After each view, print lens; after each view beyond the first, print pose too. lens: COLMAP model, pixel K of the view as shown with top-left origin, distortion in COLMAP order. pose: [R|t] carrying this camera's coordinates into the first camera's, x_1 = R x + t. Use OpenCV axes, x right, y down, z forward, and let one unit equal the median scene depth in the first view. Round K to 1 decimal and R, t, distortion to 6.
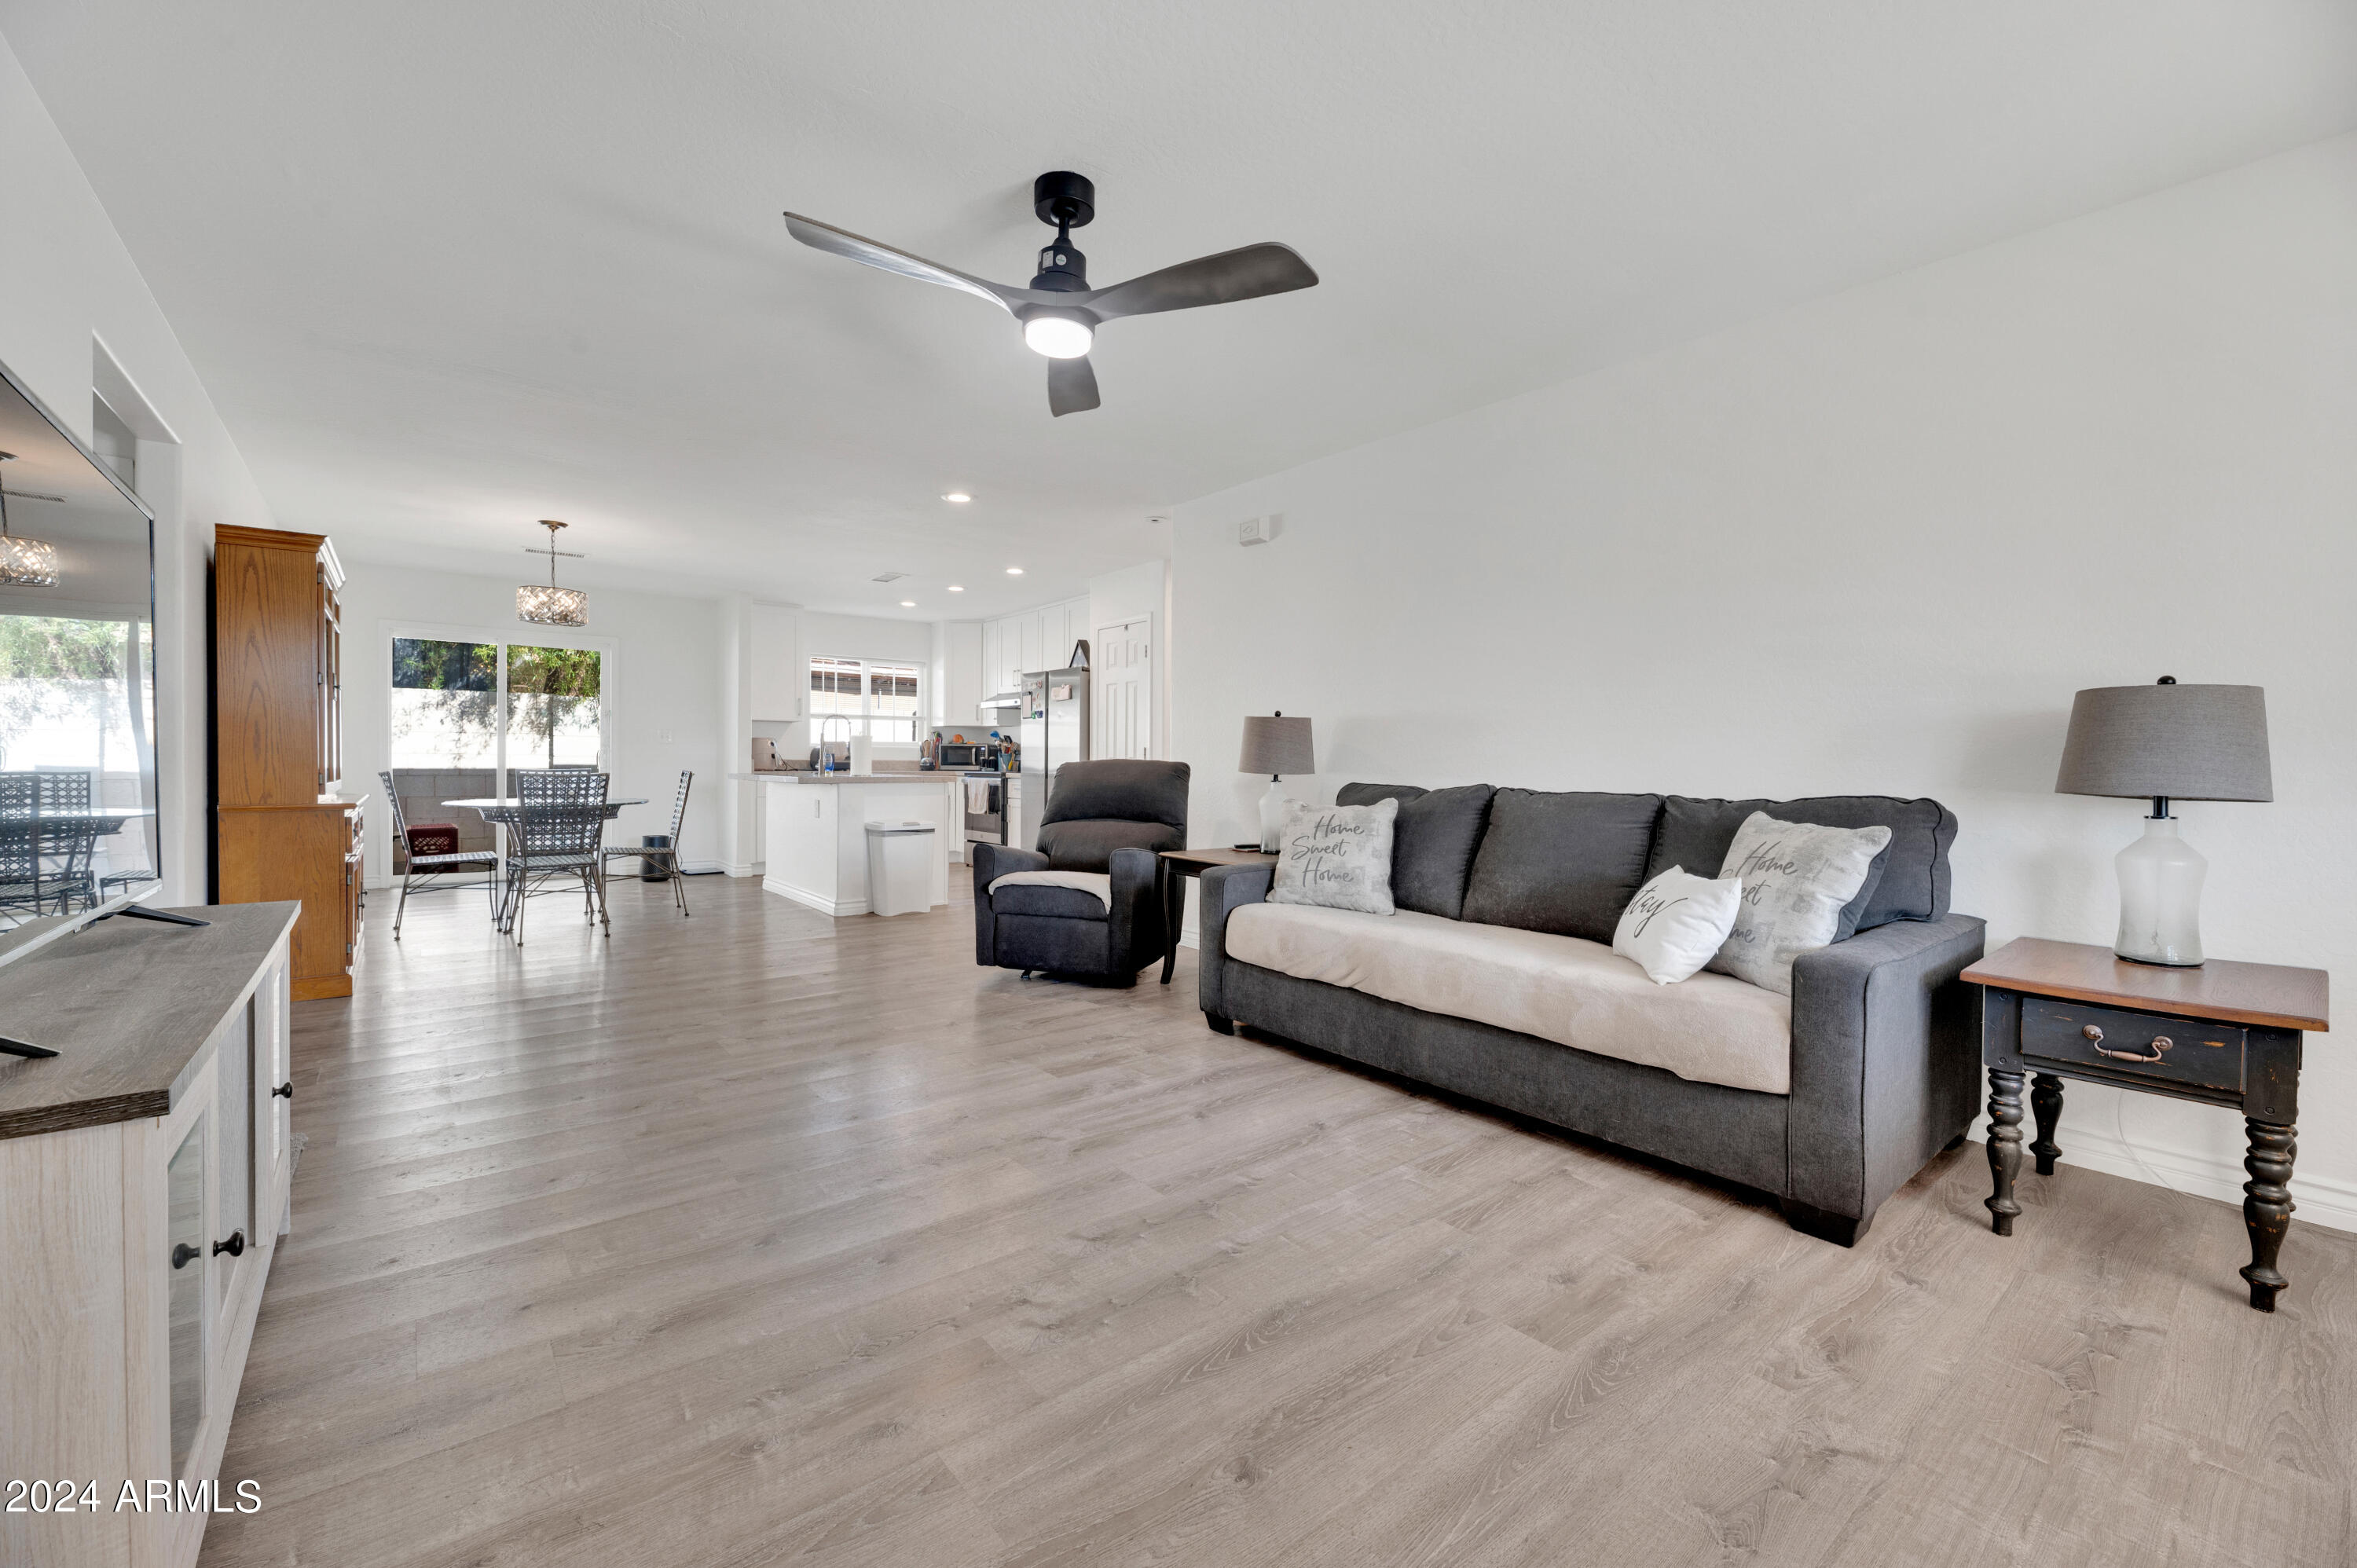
lens RADIAL K [[995.4, 0, 1176.5], [0, 995.4, 779.0], [0, 0, 1]] dist [0.014987, 0.000078]
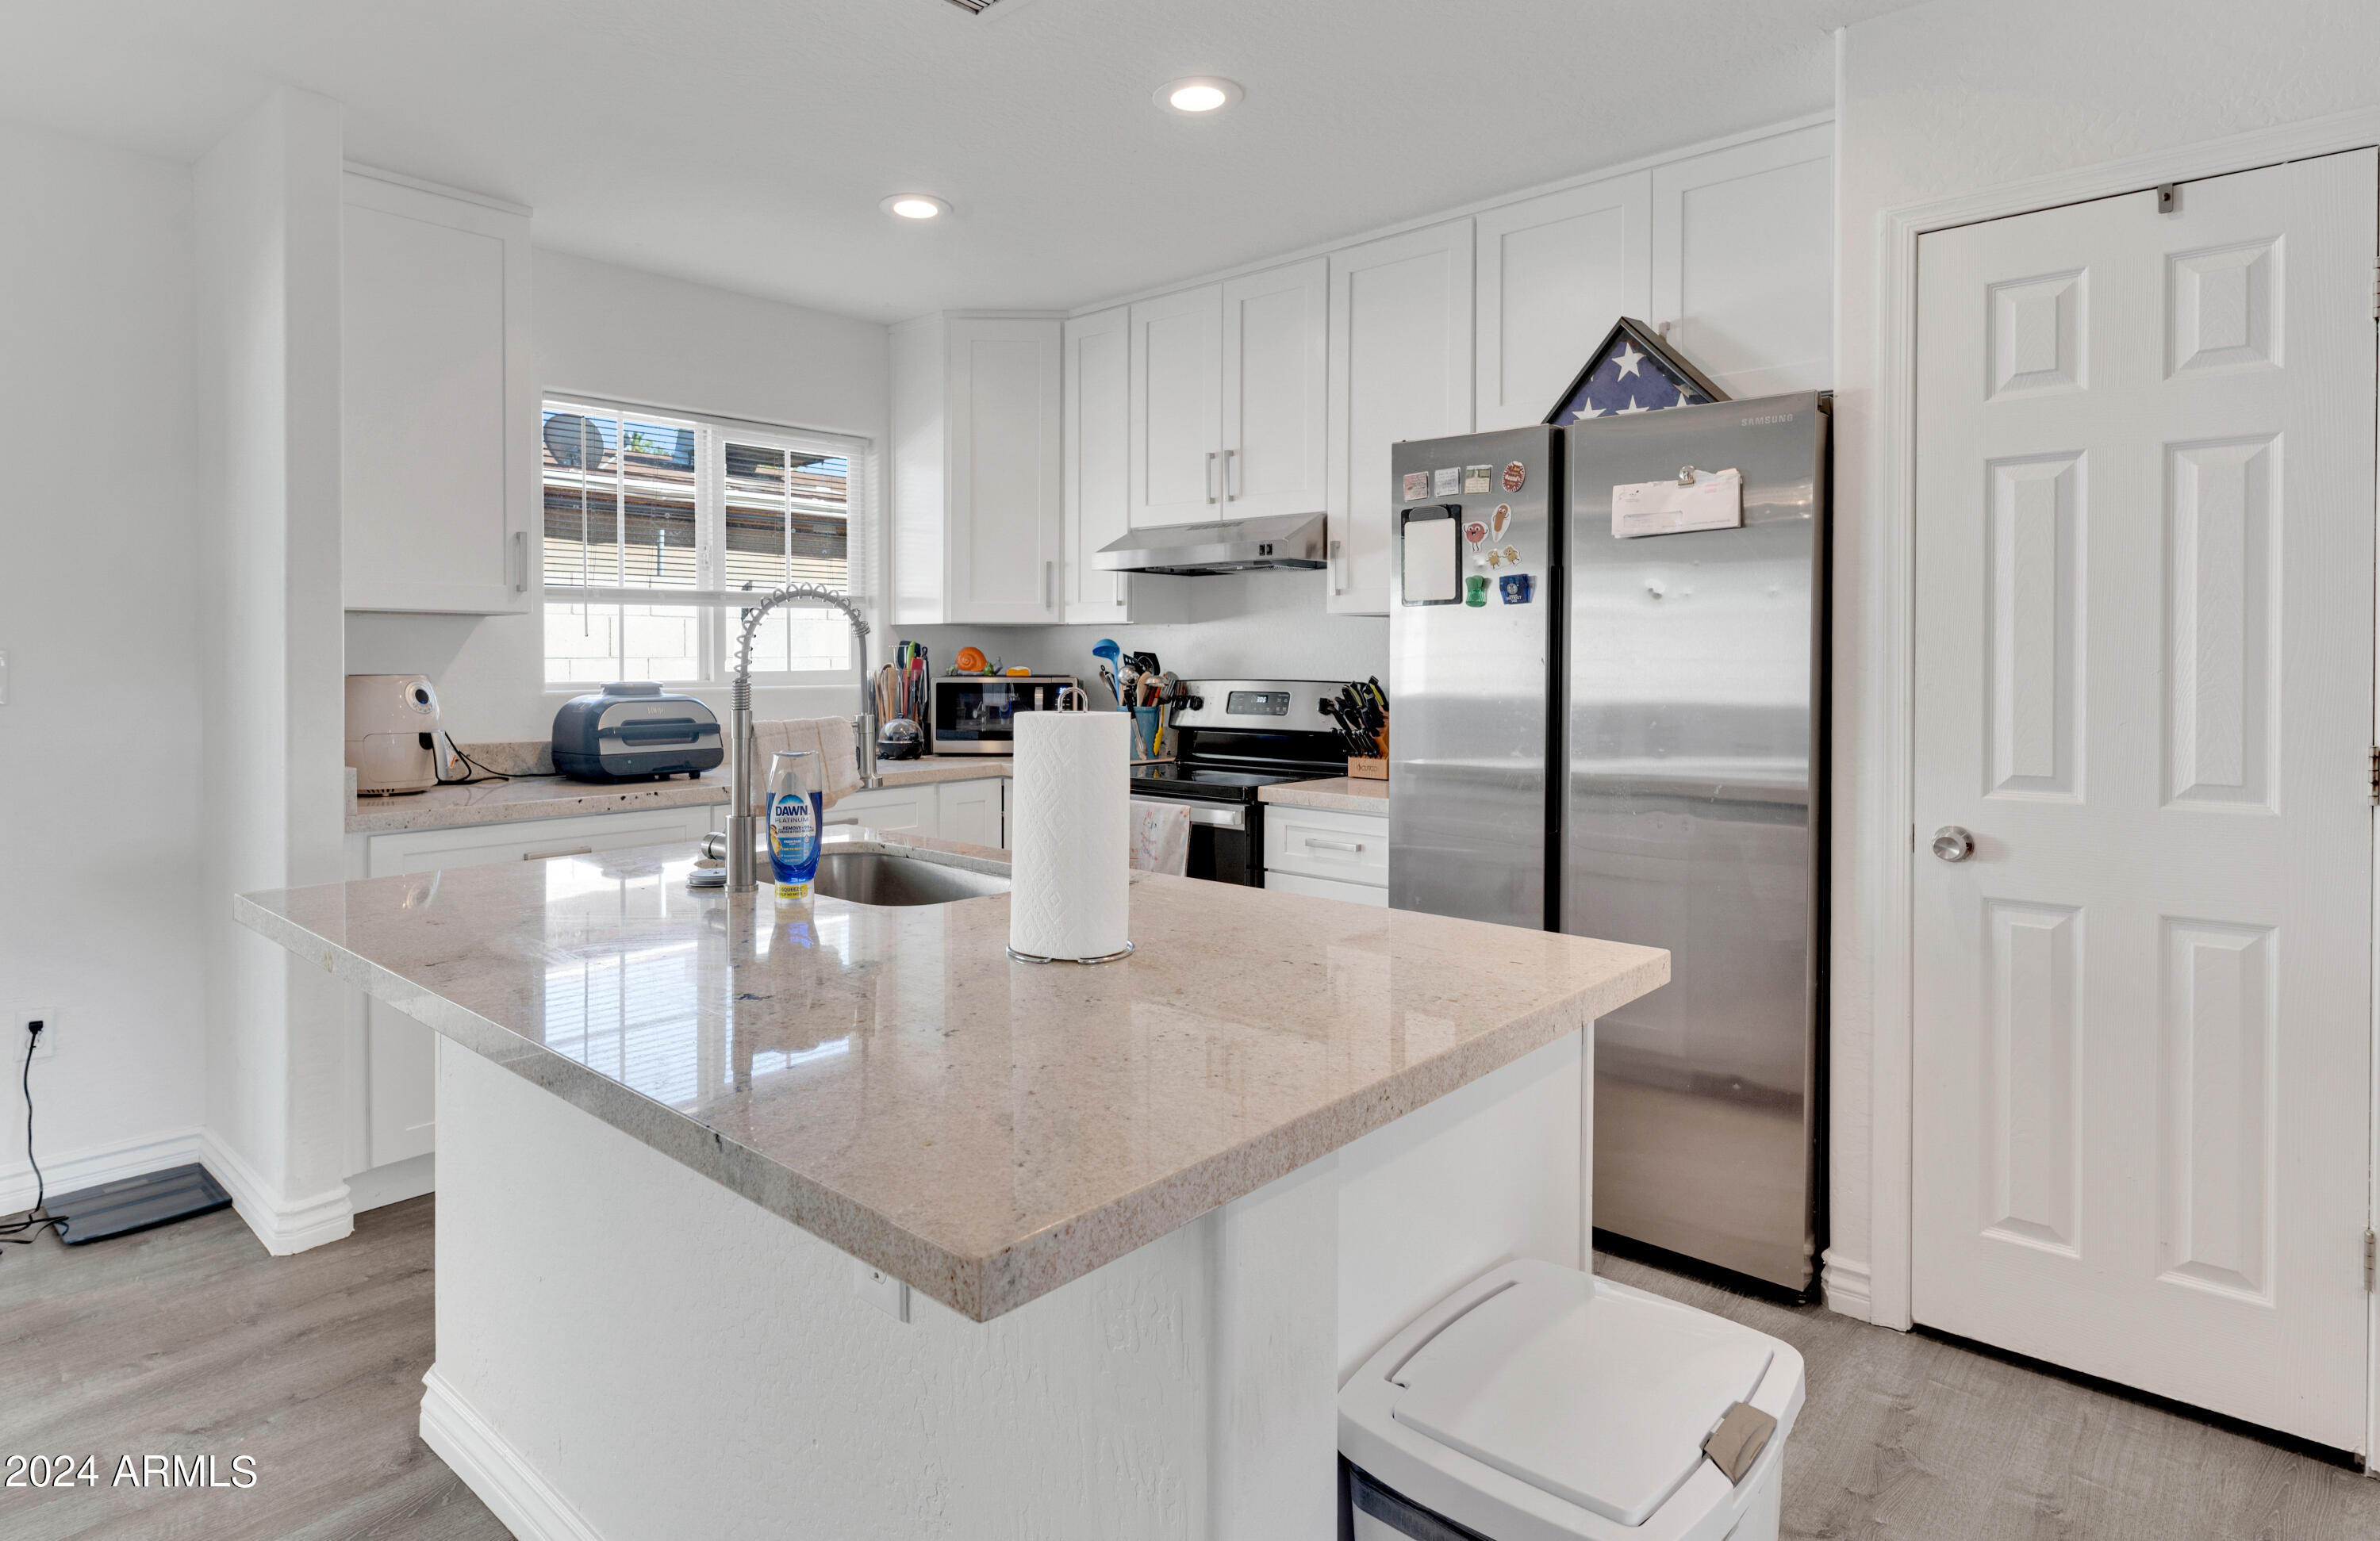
lens RADIAL K [[1291.9, 0, 1100.9], [0, 1291.9, 670.9], [0, 0, 1]] dist [0.014027, -0.001272]
pose [[0.988619, -0.009104, 0.150162, -0.258287], [0.009697, 0.999948, -0.003215, -0.037151], [-0.150125, 0.004634, 0.988656, 0.583979]]
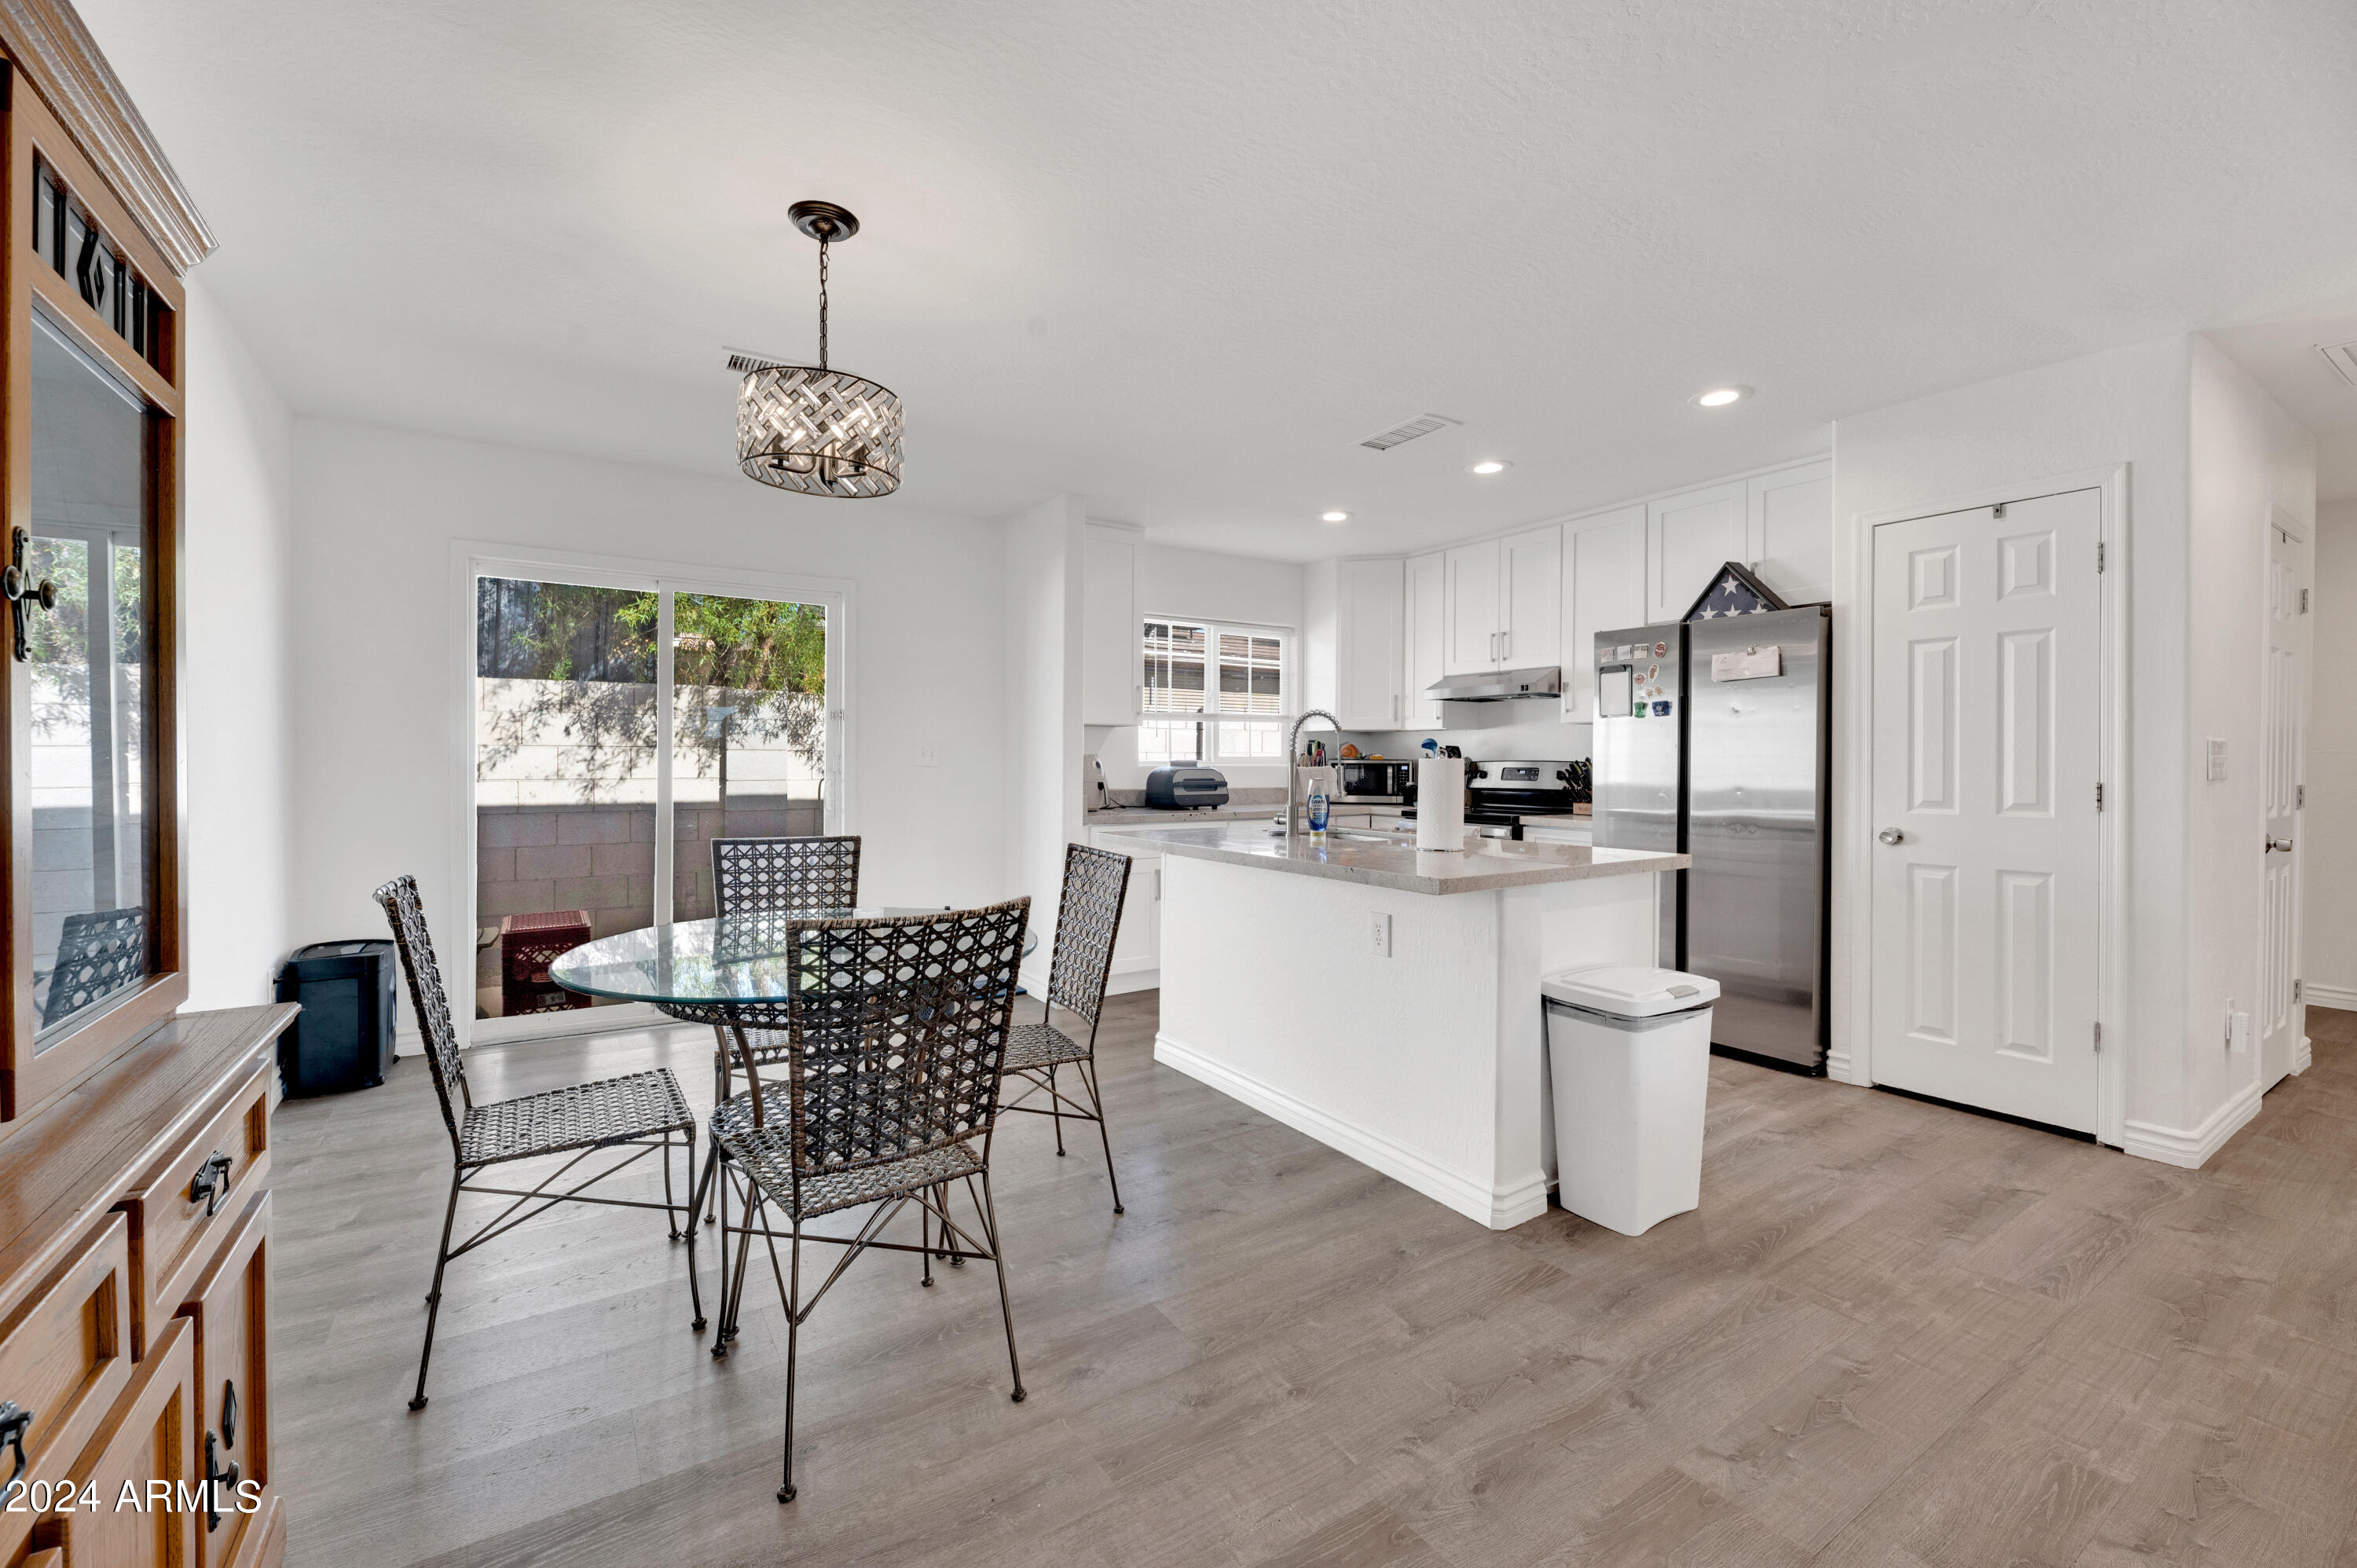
lens RADIAL K [[963.8, 0, 1167.3], [0, 963.8, 766.5], [0, 0, 1]] dist [0.004228, 0.000357]
pose [[0.996517, -0.004752, -0.083250, -0.301116], [0.003966, 0.999946, -0.009613, -0.027128], [0.083291, 0.009249, 0.996482, 0.420828]]
